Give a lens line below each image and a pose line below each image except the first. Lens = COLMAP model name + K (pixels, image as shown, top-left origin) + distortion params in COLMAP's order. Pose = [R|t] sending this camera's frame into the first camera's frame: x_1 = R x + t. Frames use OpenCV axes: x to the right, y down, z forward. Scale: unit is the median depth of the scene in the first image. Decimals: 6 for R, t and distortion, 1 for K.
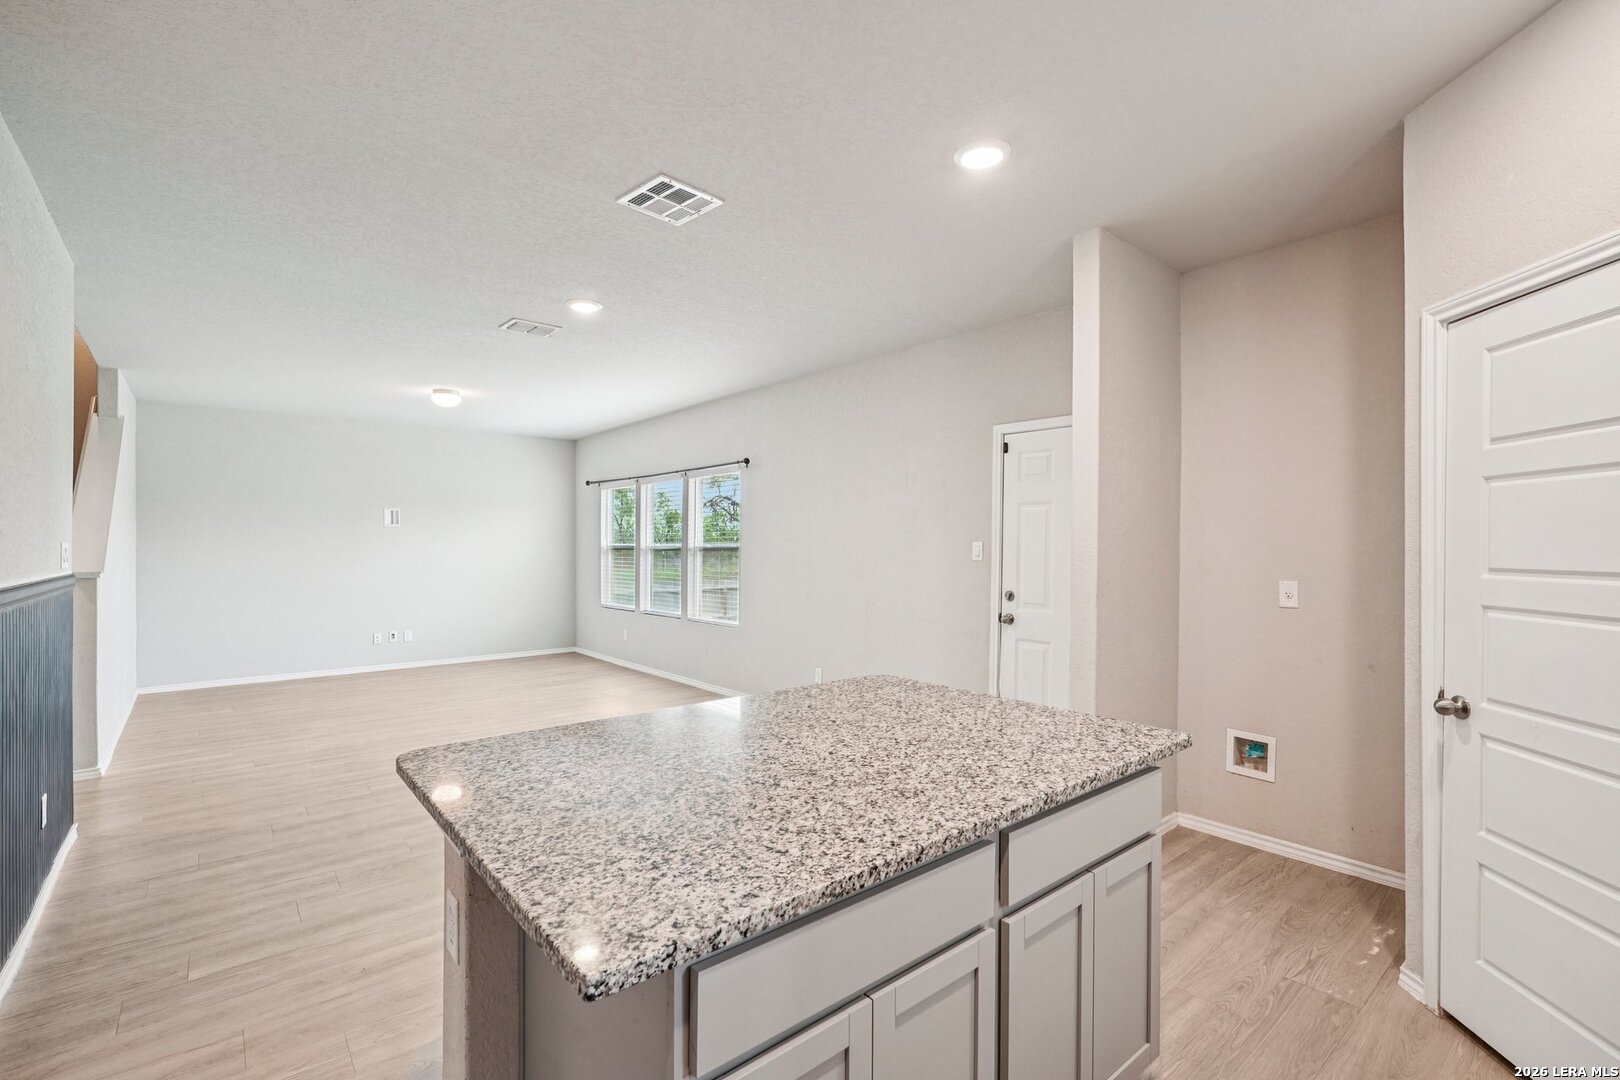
lens RADIAL K [[720.4, 0, 795.7], [0, 720.4, 548.0], [0, 0, 1]] dist [-0.012851, 0.001320]
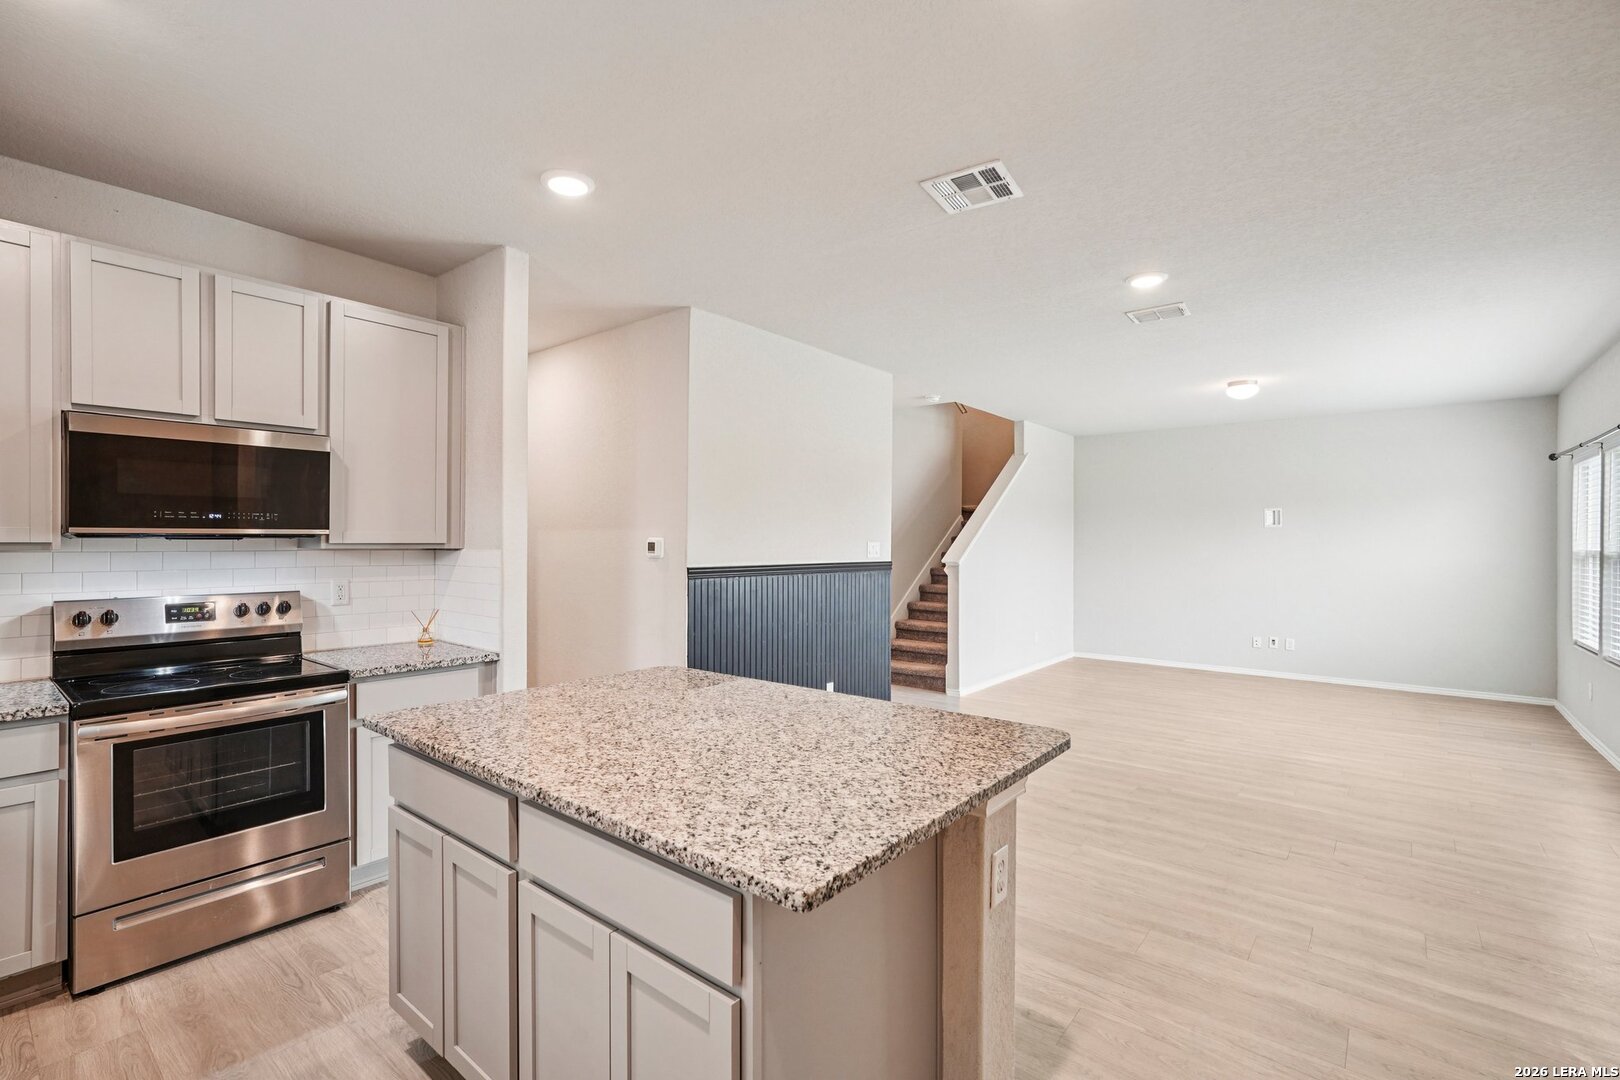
lens RADIAL K [[720.4, 0, 804.9], [0, 720.4, 537.9], [0, 0, 1]] dist [-0.012851, 0.001320]
pose [[0.195929, -0.004466, -0.980608, 0.320406], [-0.011406, 0.999912, -0.006833, -0.002472], [0.980552, 0.012524, 0.195861, 0.261500]]
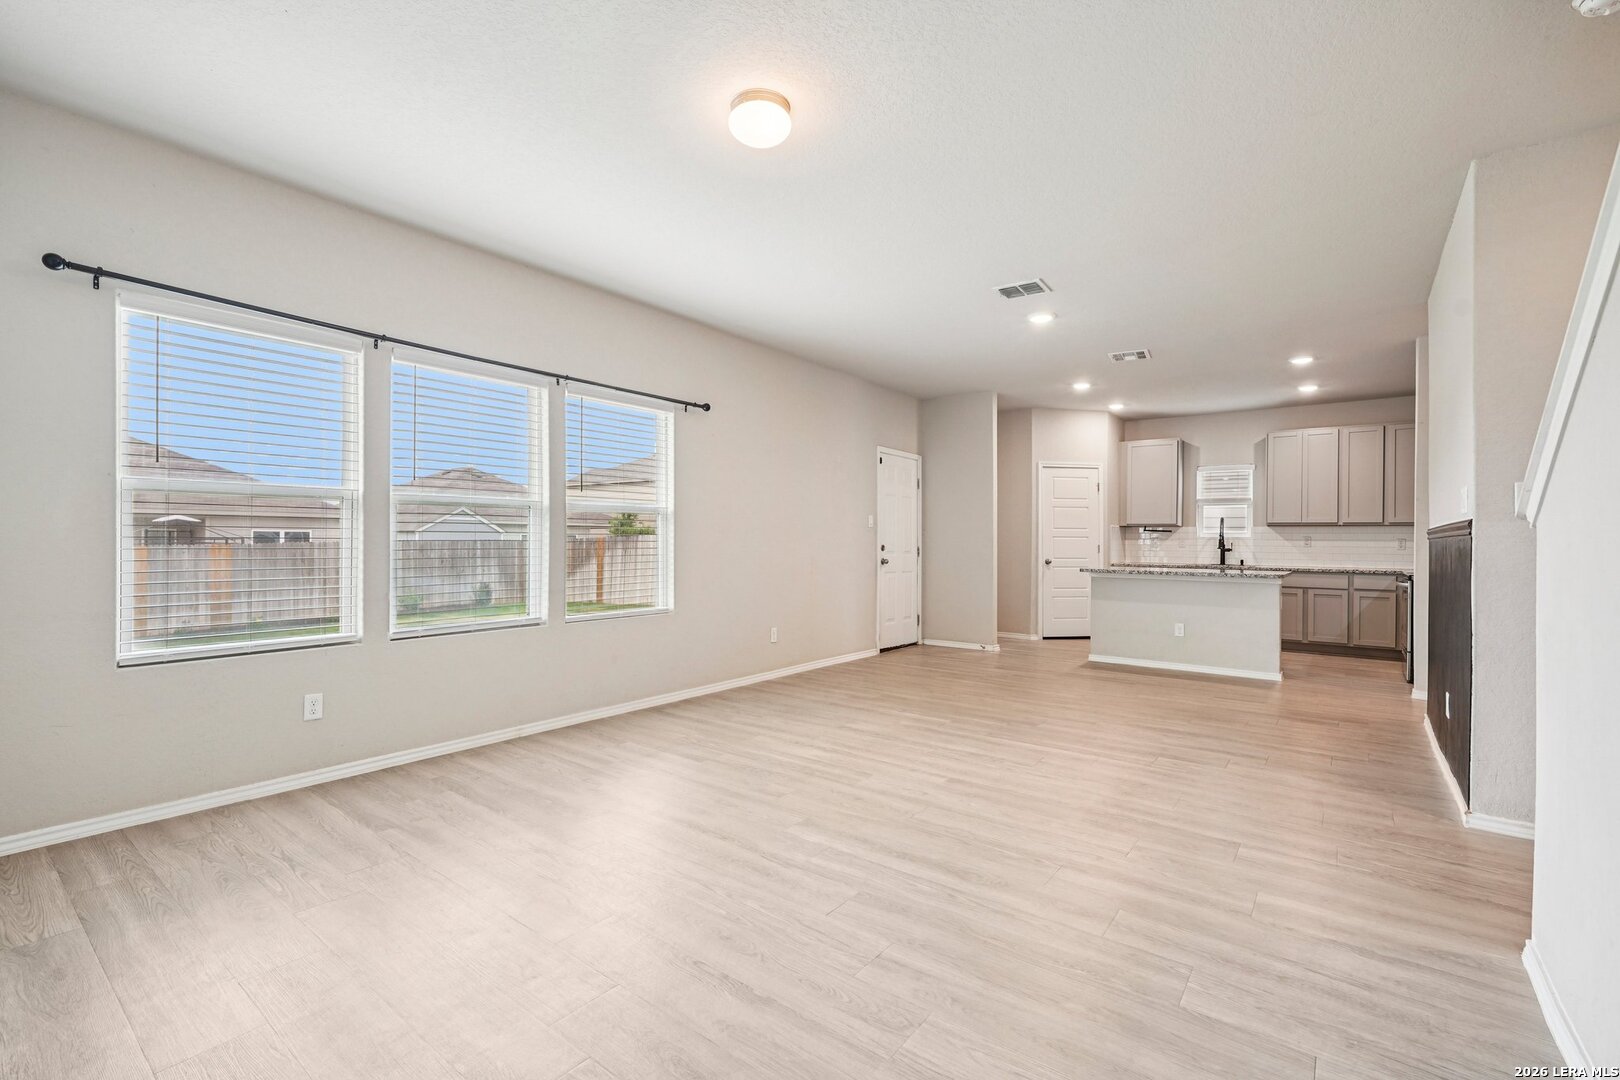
lens RADIAL K [[720.4, 0, 802.8], [0, 720.4, 542.3], [0, 0, 1]] dist [-0.012851, 0.001320]
pose [[-0.228043, -0.001637, 0.973650, -0.912946], [-0.002244, 0.999997, 0.001156, 0.035339], [-0.973648, -0.001921, -0.228046, 1.084621]]
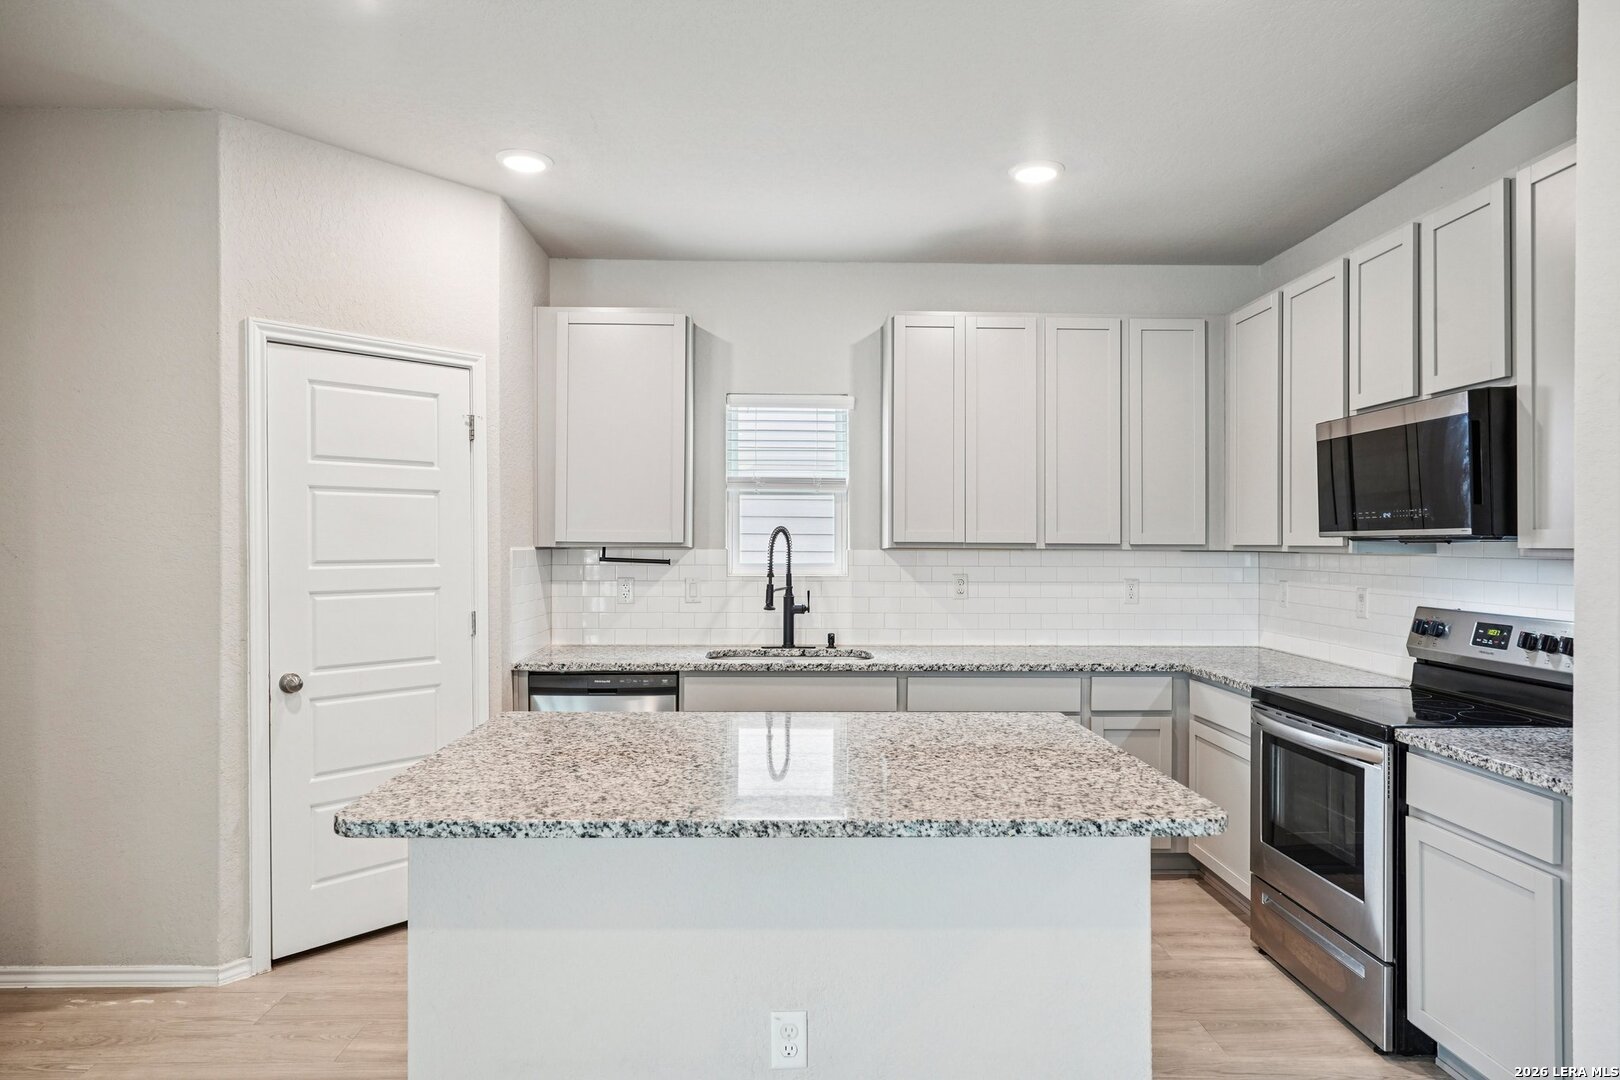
lens RADIAL K [[975.0, 0, 803.3], [0, 975.0, 541.8], [0, 0, 1]] dist [-0.005080, -0.000414]
pose [[-0.790825, -0.003079, 0.612034, -0.222053], [0.001125, 0.999978, 0.006485, -0.004482], [-0.612041, 0.005817, -0.790804, 0.563592]]
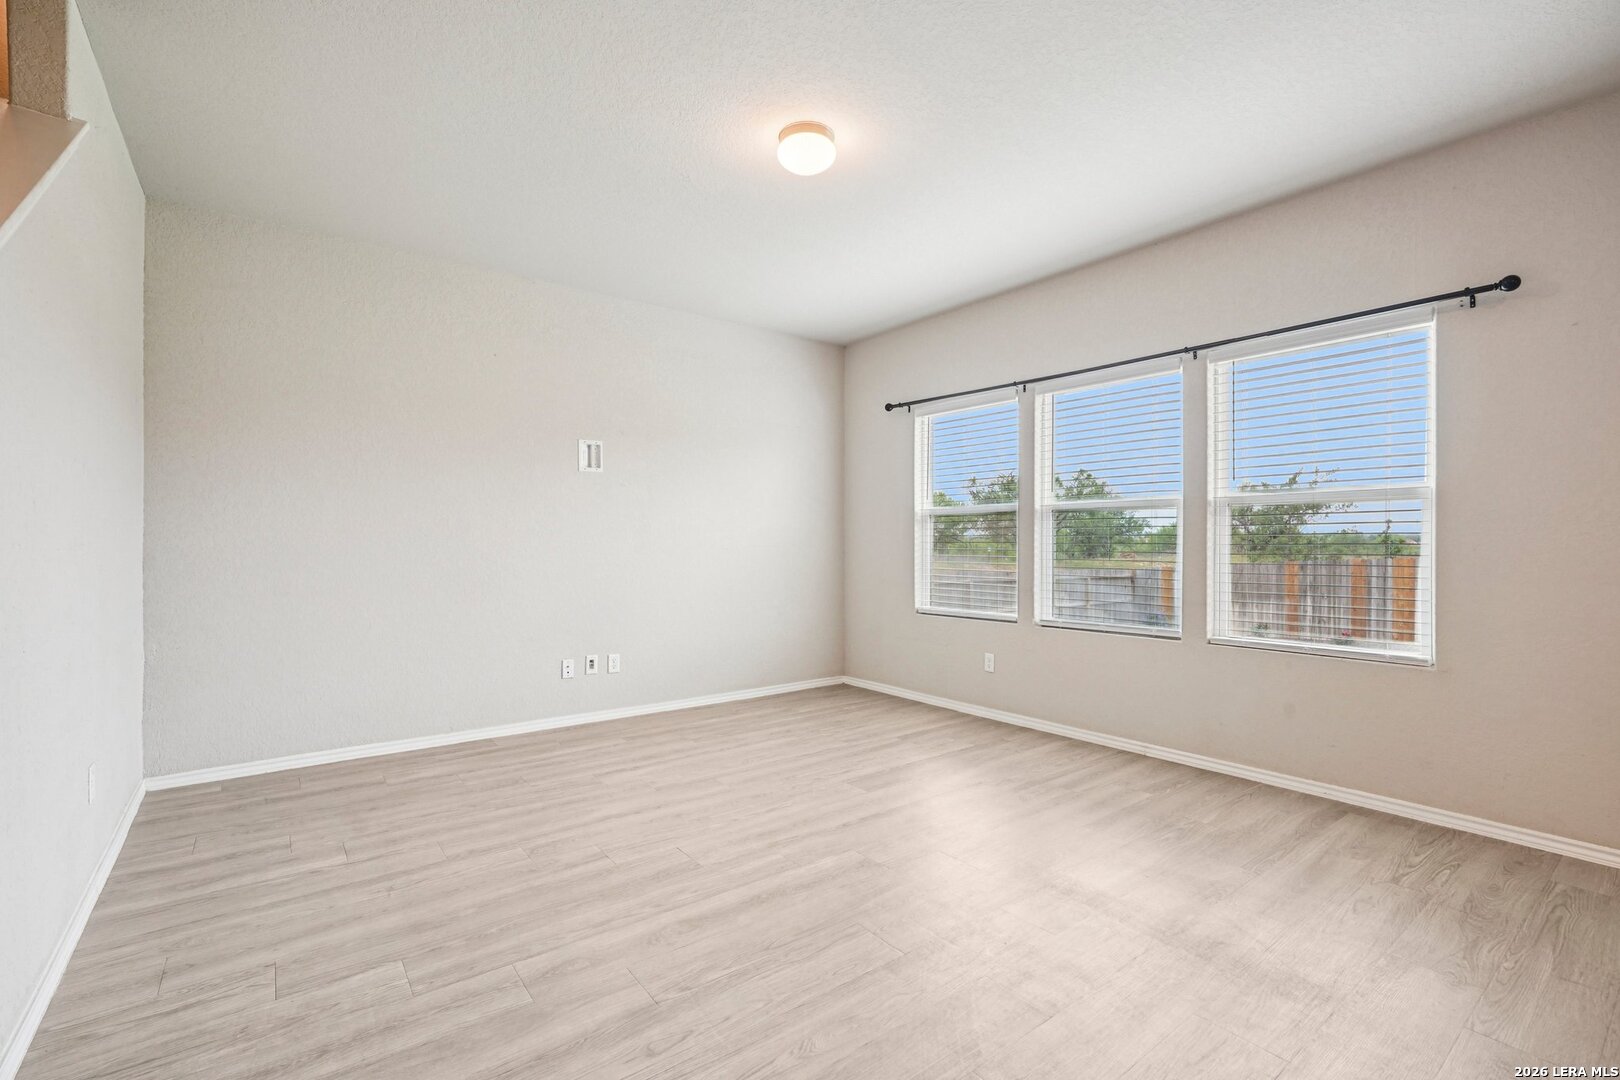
lens RADIAL K [[720.4, 0, 804.9], [0, 720.4, 547.5], [0, 0, 1]] dist [-0.012851, 0.001320]
pose [[0.999174, 0.001077, -0.040619, -0.473949], [-0.001047, 0.999999, 0.000769, 0.038017], [0.040620, -0.000725, 0.999174, 0.559097]]
